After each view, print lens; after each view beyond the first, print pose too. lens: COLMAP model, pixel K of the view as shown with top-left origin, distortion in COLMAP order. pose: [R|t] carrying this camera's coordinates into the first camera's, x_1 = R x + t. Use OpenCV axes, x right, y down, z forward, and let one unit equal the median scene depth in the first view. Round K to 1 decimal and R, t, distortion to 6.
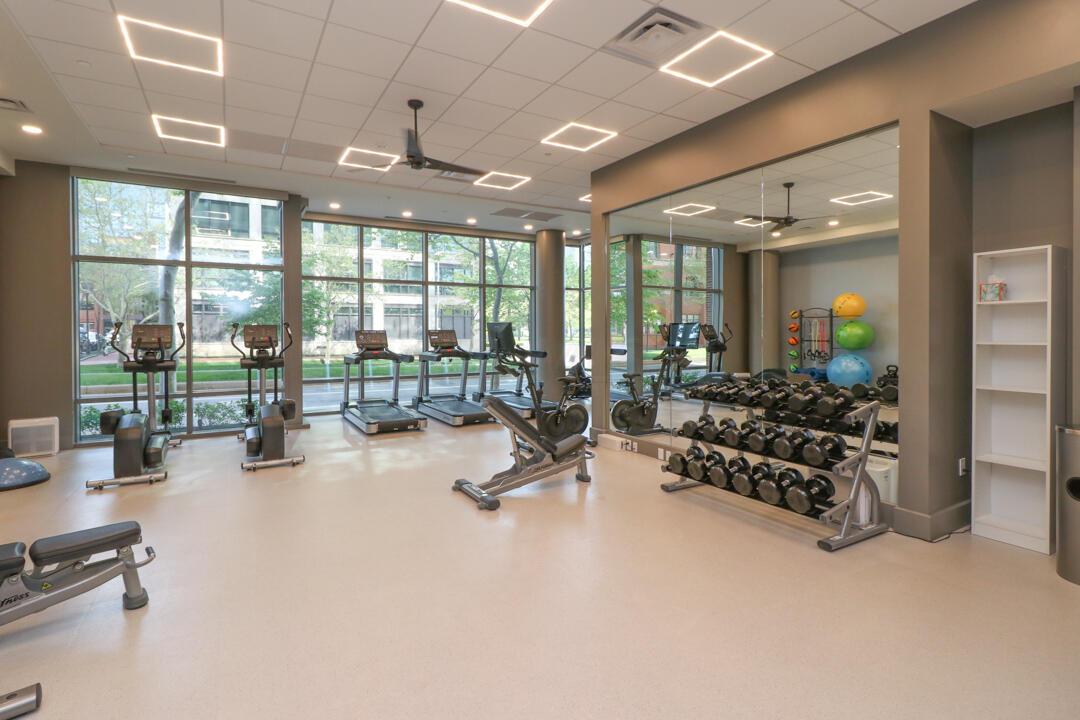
lens RADIAL K [[519.3, 0, 538.3], [0, 519.3, 336.7], [0, 0, 1]] dist [0.018333, -0.000213]
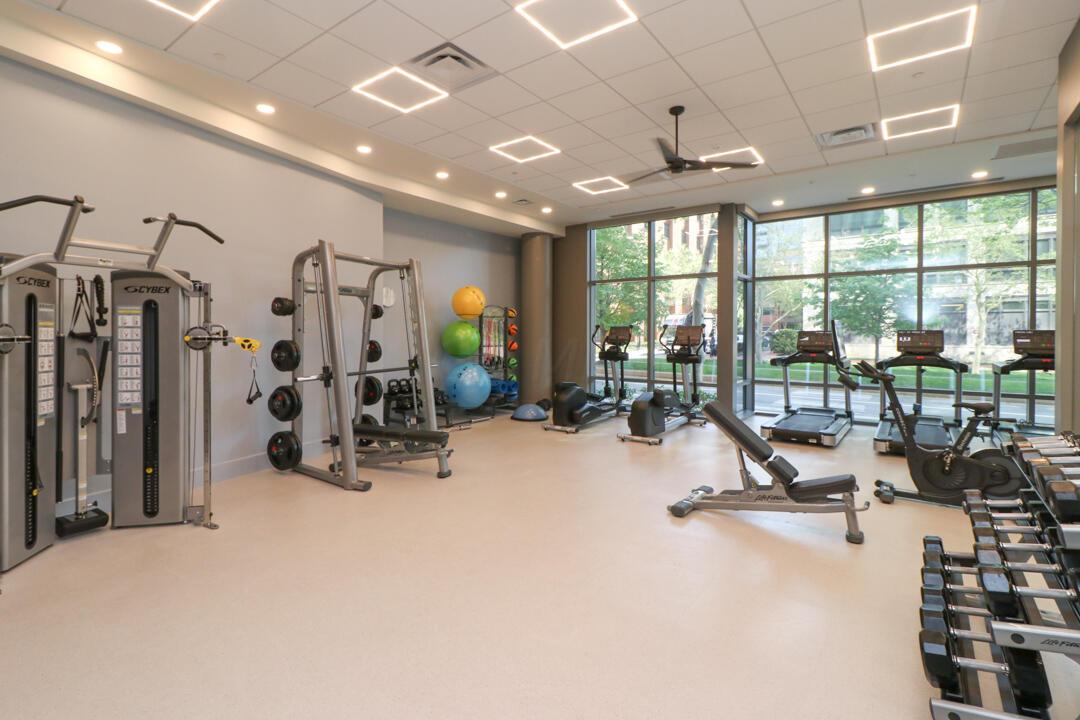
lens RADIAL K [[541.5, 0, 539.2], [0, 541.5, 333.1], [0, 0, 1]] dist [-0.002564, -0.000083]
pose [[0.369724, 0.004198, -0.929132, 0.354539], [-0.011759, 0.999931, -0.000161, -0.001808], [0.929067, 0.010985, 0.369748, 0.195202]]
